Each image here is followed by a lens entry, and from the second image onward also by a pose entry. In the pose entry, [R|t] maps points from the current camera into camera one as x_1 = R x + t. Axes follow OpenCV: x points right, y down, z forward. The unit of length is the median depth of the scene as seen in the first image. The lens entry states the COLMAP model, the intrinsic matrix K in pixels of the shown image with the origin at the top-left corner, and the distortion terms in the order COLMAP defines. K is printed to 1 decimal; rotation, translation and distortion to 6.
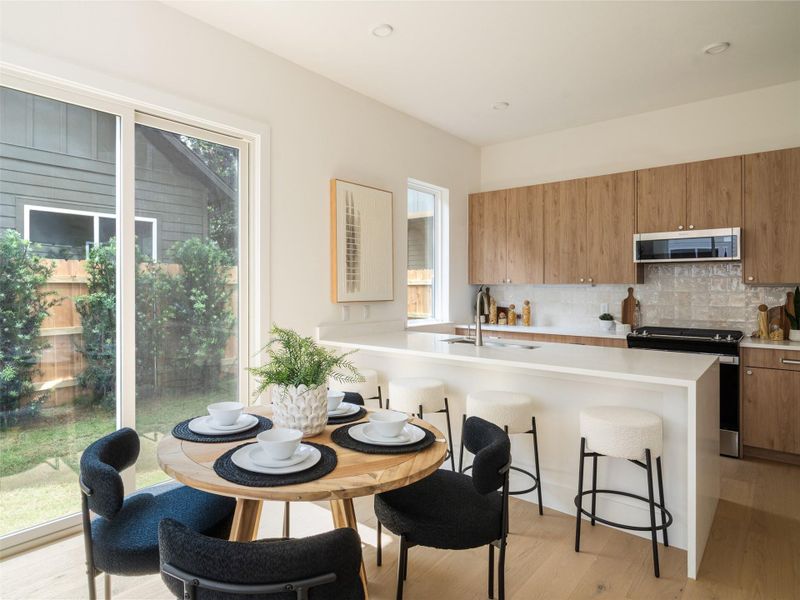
lens RADIAL K [[455.8, 0, 401.3], [0, 455.8, 297.7], [0, 0, 1]] dist [-0.009141, 0.003910]
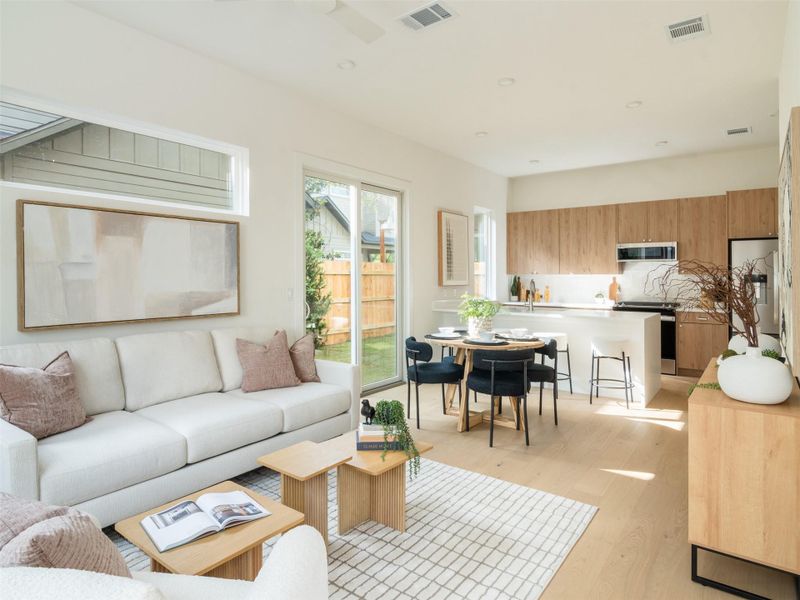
lens RADIAL K [[488.6, 0, 409.6], [0, 488.6, 280.8], [0, 0, 1]] dist [-0.006937, -0.002122]
pose [[0.997368, 0.000227, 0.072499, -0.354444], [0.000555, 0.999942, -0.010769, 0.009630], [-0.072497, 0.010781, 0.997310, -0.689631]]
